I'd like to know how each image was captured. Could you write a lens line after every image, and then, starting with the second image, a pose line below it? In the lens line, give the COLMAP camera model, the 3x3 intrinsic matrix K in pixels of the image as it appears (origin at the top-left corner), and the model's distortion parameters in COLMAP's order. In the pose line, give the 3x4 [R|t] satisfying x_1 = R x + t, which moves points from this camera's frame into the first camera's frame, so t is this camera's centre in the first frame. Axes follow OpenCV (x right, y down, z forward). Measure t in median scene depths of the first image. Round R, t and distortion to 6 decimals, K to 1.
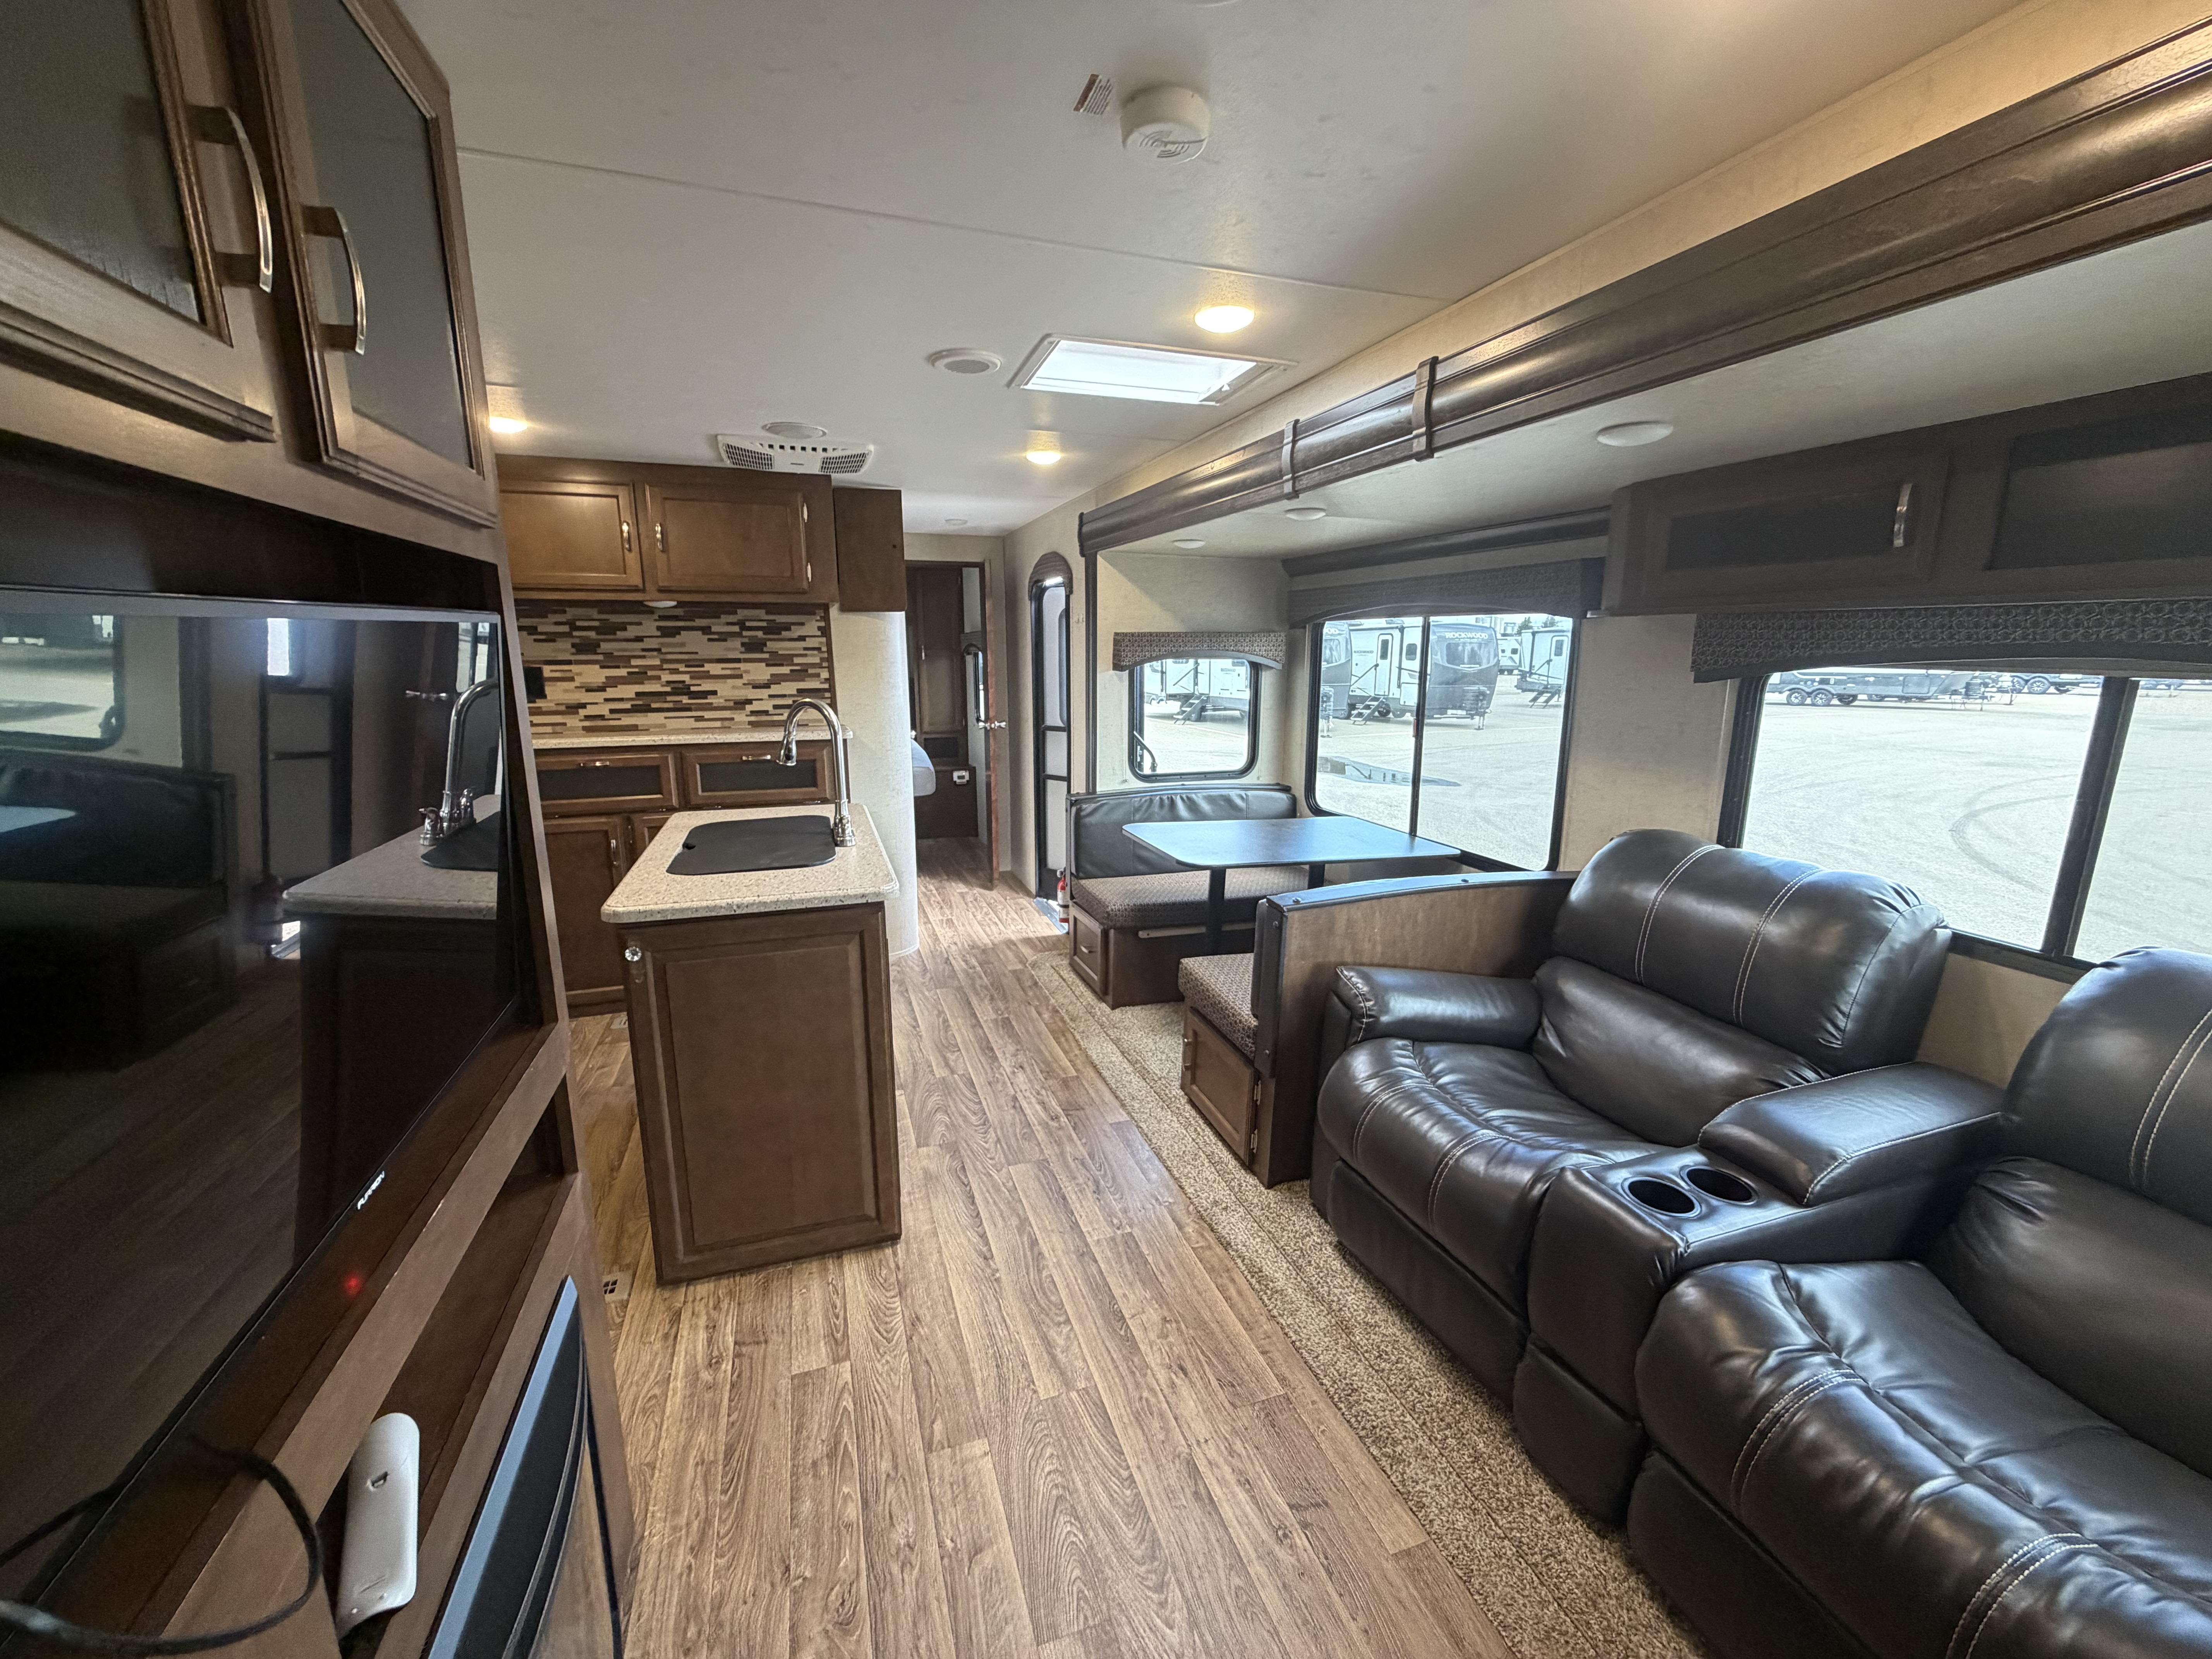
lens RADIAL K [[877.2, 0, 1108.0], [0, 877.2, 833.2], [0, 0, 1]] dist [-0.001605, 0.000784]
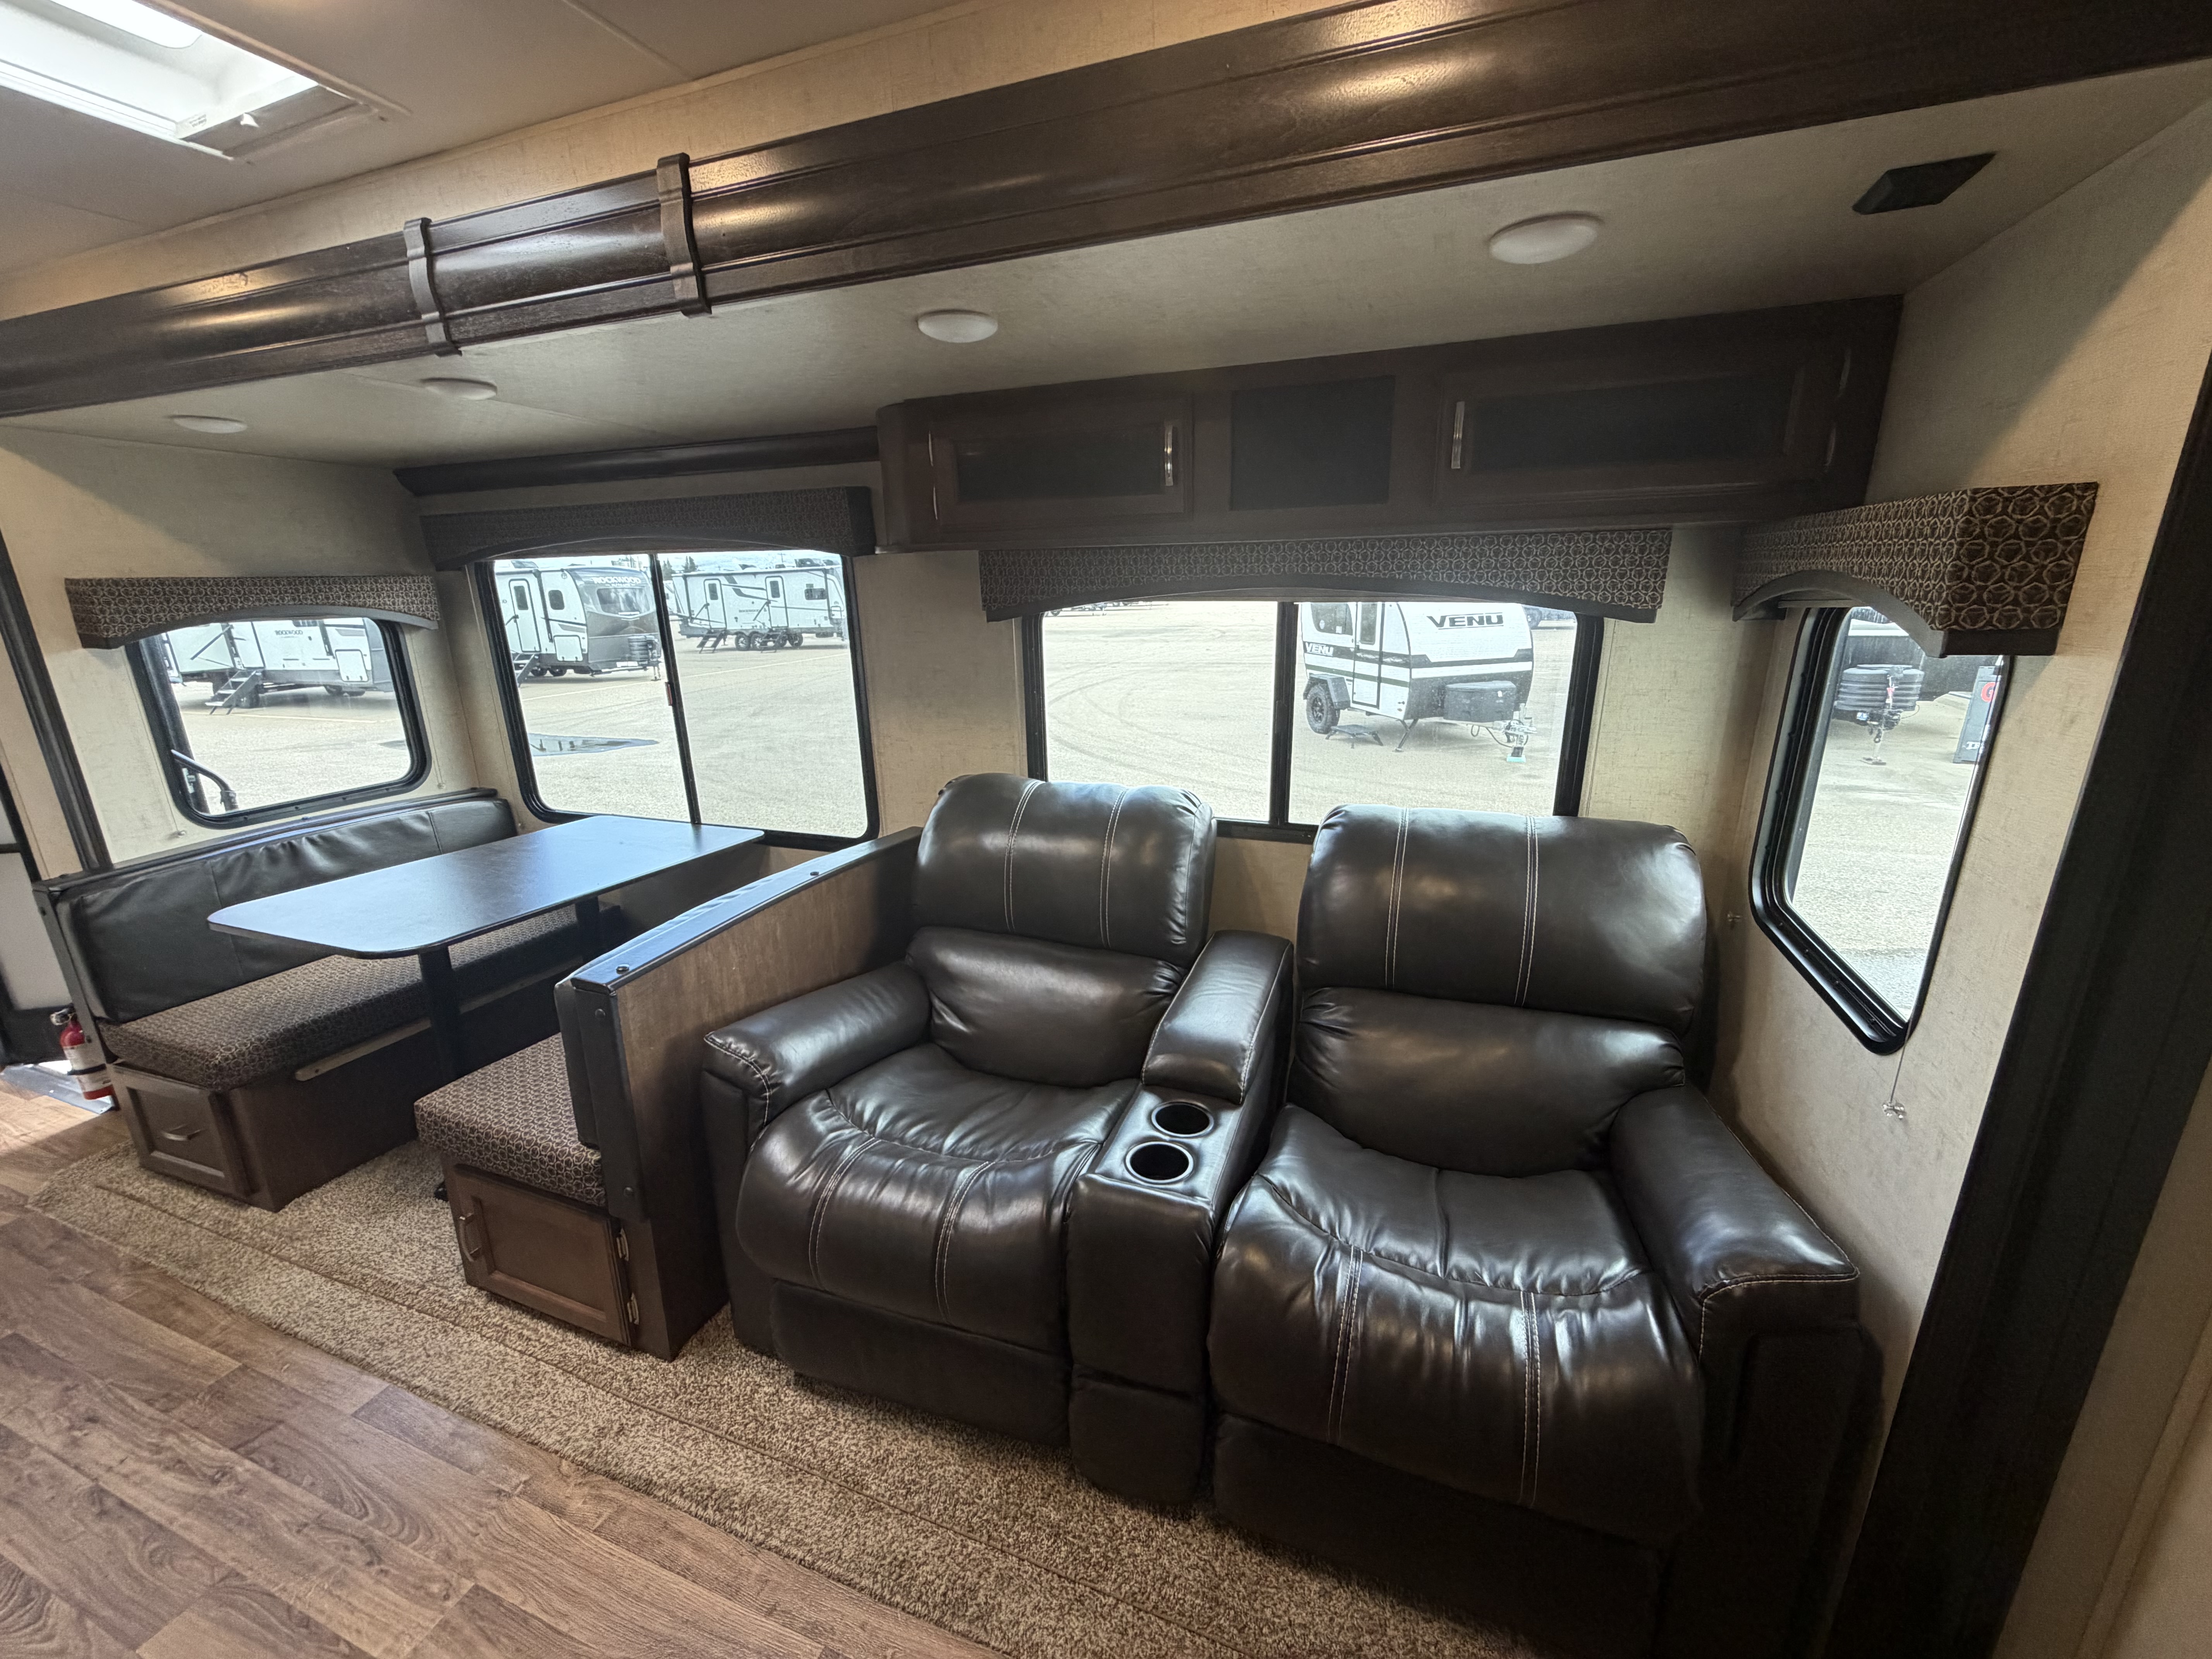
lens RADIAL K [[877.2, 0, 1093.0], [0, 877.2, 831.8], [0, 0, 1]] dist [-0.001605, 0.000784]
pose [[0.643453, -0.222283, 0.732501, -0.026841], [0.179240, 0.974059, 0.138135, -0.056759], [-0.744205, 0.042410, 0.666604, 0.264896]]
